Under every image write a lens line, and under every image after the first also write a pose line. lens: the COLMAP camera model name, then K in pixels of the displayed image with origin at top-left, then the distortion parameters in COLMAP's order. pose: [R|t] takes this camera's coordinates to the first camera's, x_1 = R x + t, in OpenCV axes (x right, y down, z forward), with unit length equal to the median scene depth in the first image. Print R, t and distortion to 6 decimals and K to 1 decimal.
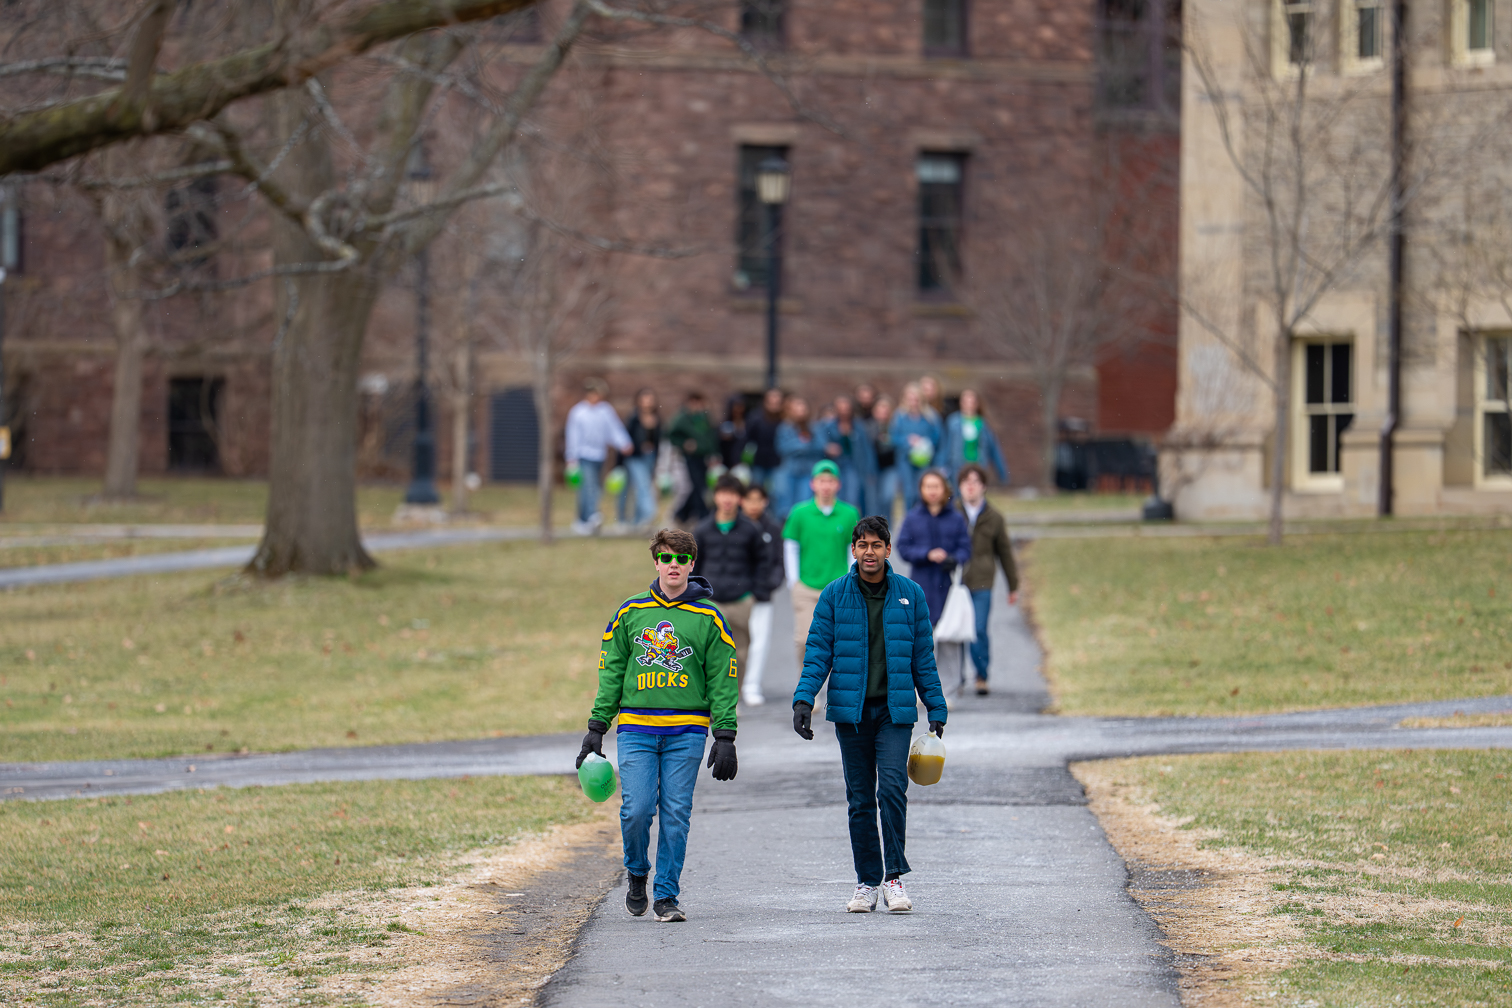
lens RADIAL K [[10577.2, 0, 756.0], [0, 10577.2, 504.0], [0, 0, 1]] dist [1.323088, -4.994171]
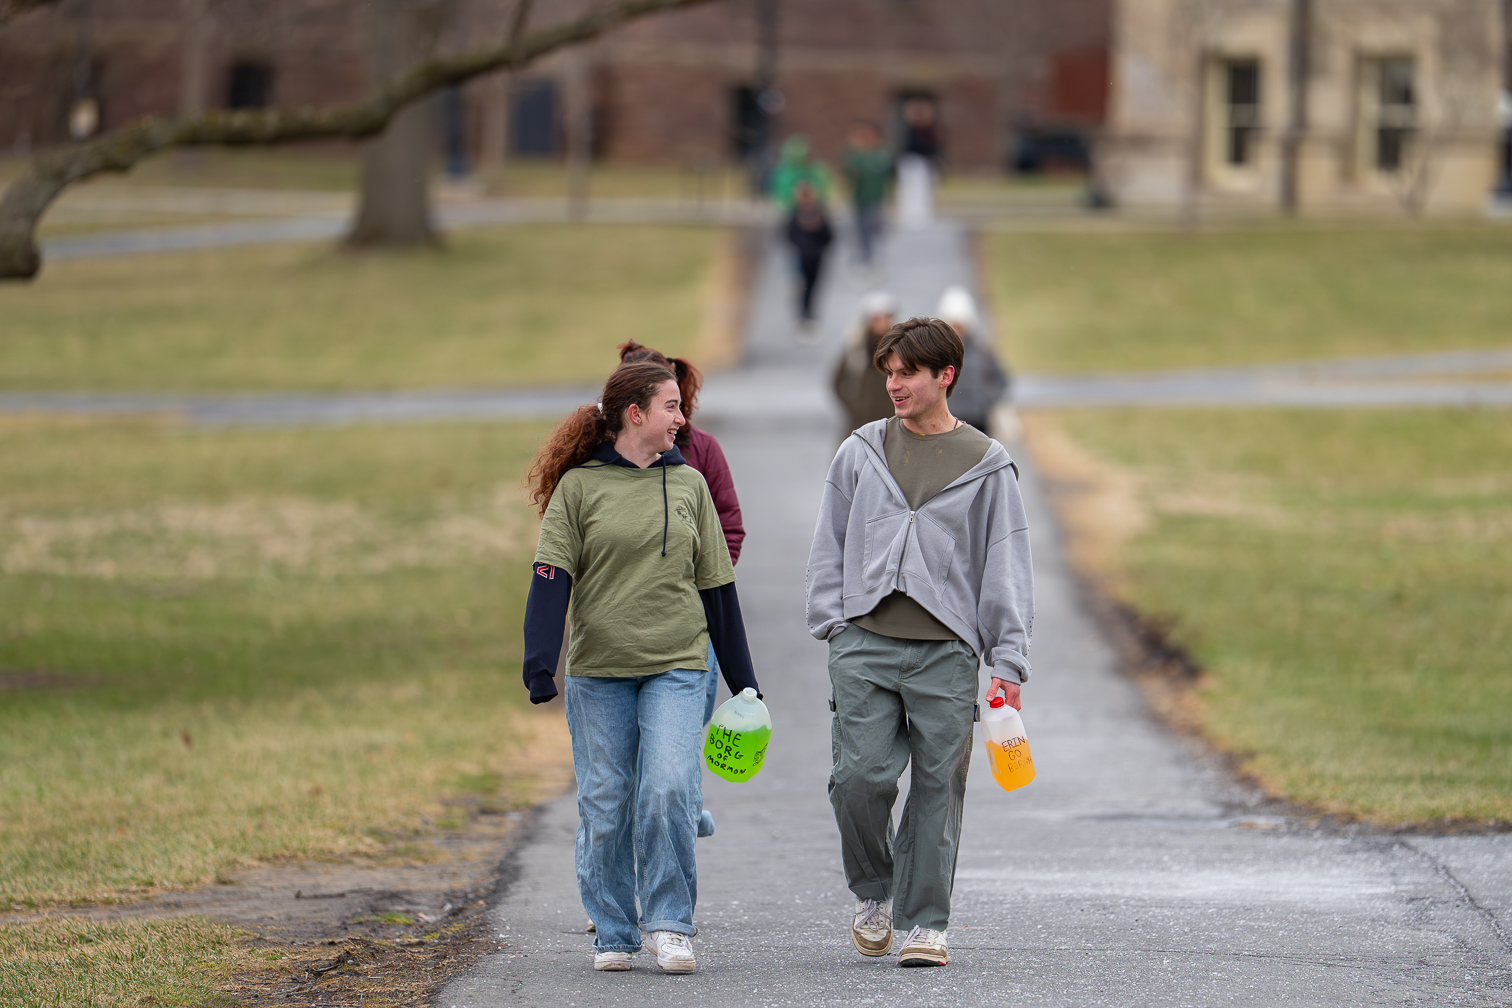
lens RADIAL K [[10110.6, 0, 756.0], [0, 10110.6, 504.0], [0, 0, 1]] dist [0.249505, 35.788070]
pose [[0.999884, 0.014931, 0.003004, -0.003594], [-0.015023, 0.999331, 0.033358, -0.003411], [-0.002504, -0.033399, 0.999439, -0.164210]]
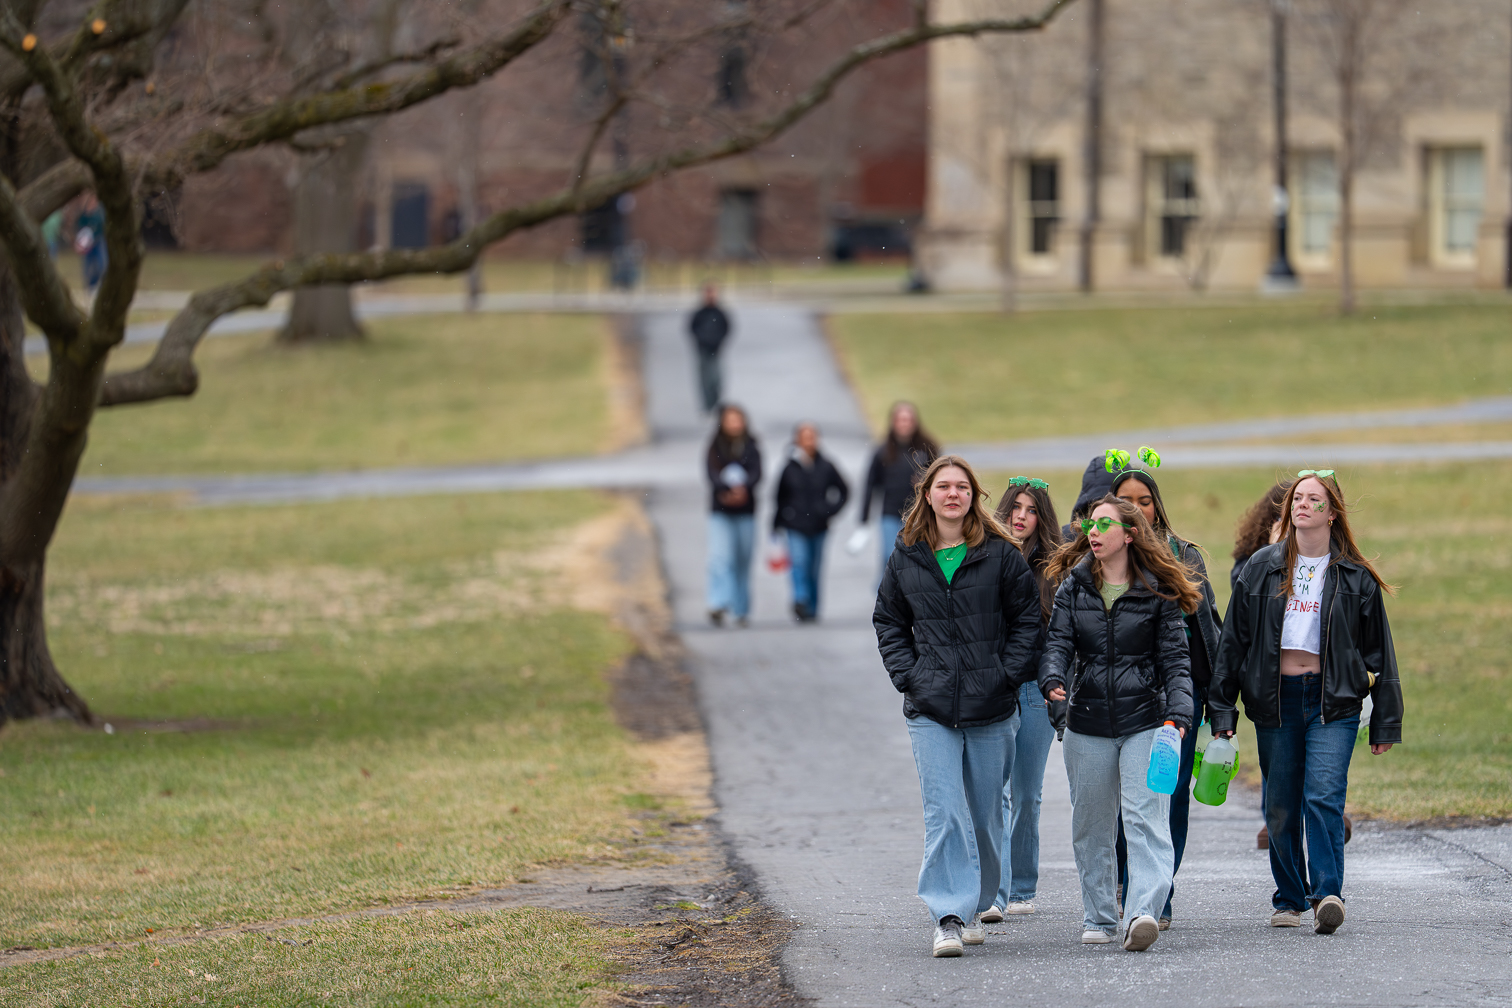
lens RADIAL K [[9077.7, 0, 756.0], [0, 9077.7, 504.0], [0, 0, 1]] dist [0.549781, 18.961479]
pose [[0.999694, -0.002811, 0.024578, -0.014172], [0.002124, 0.999607, 0.027942, -0.005155], [-0.024647, -0.027881, 0.999307, -0.196100]]
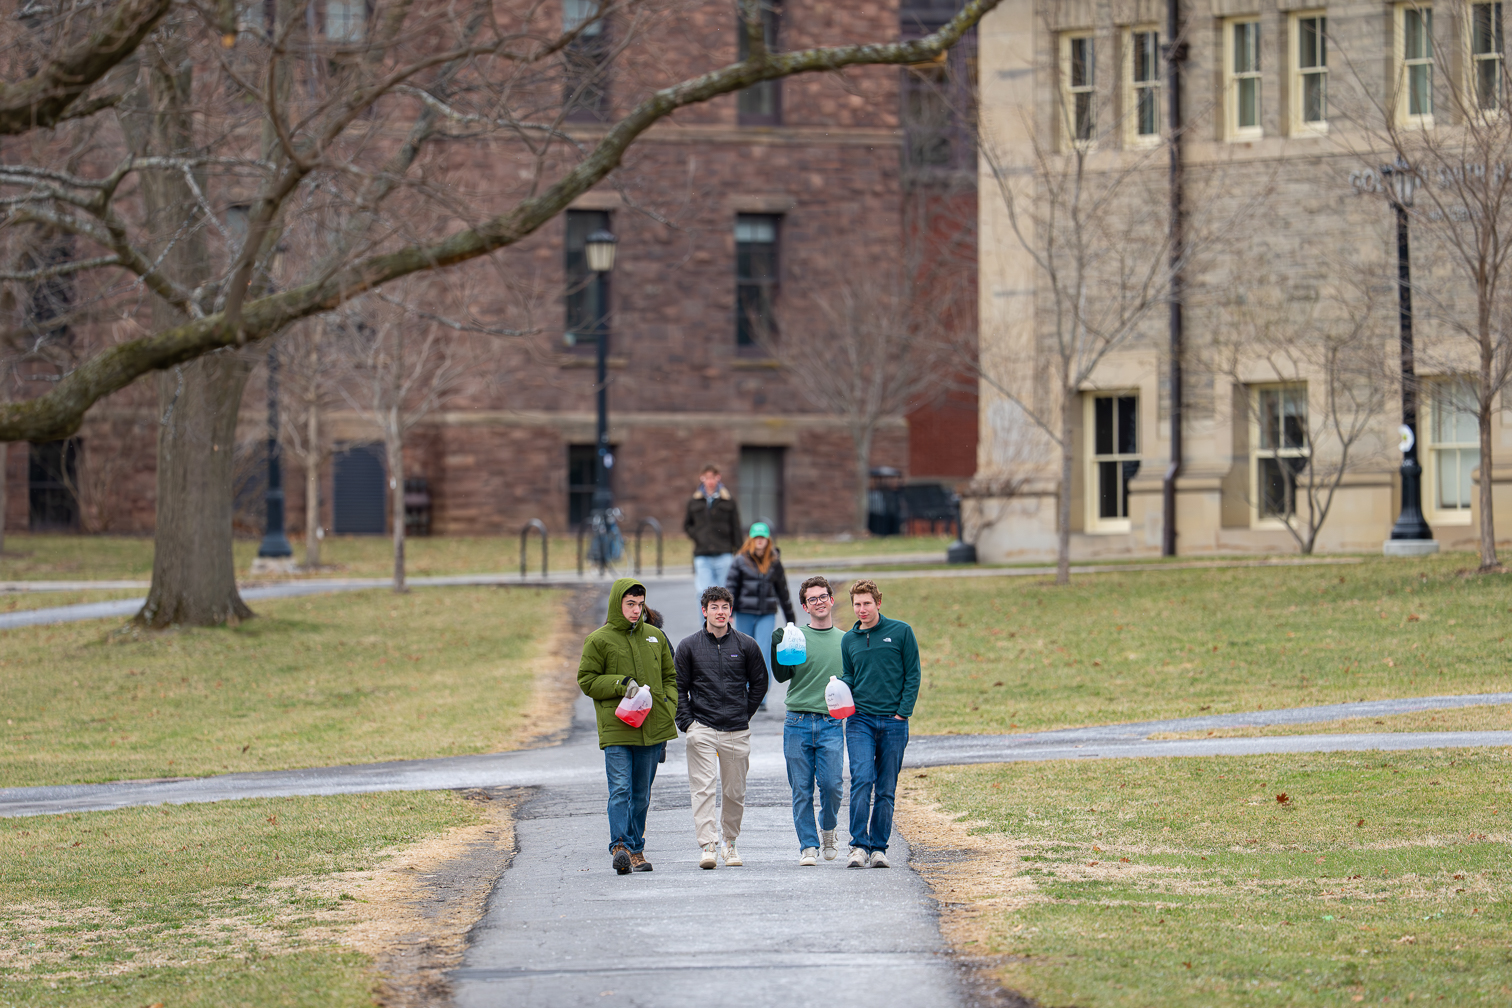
lens RADIAL K [[10577.2, 0, 756.0], [0, 10577.2, 504.0], [0, 0, 1]] dist [1.323088, -4.994171]
pose [[0.999757, -0.014085, 0.016932, -0.001795], [0.014149, 0.999893, -0.003656, -0.001045], [-0.016879, 0.003894, 0.999850, -0.109443]]
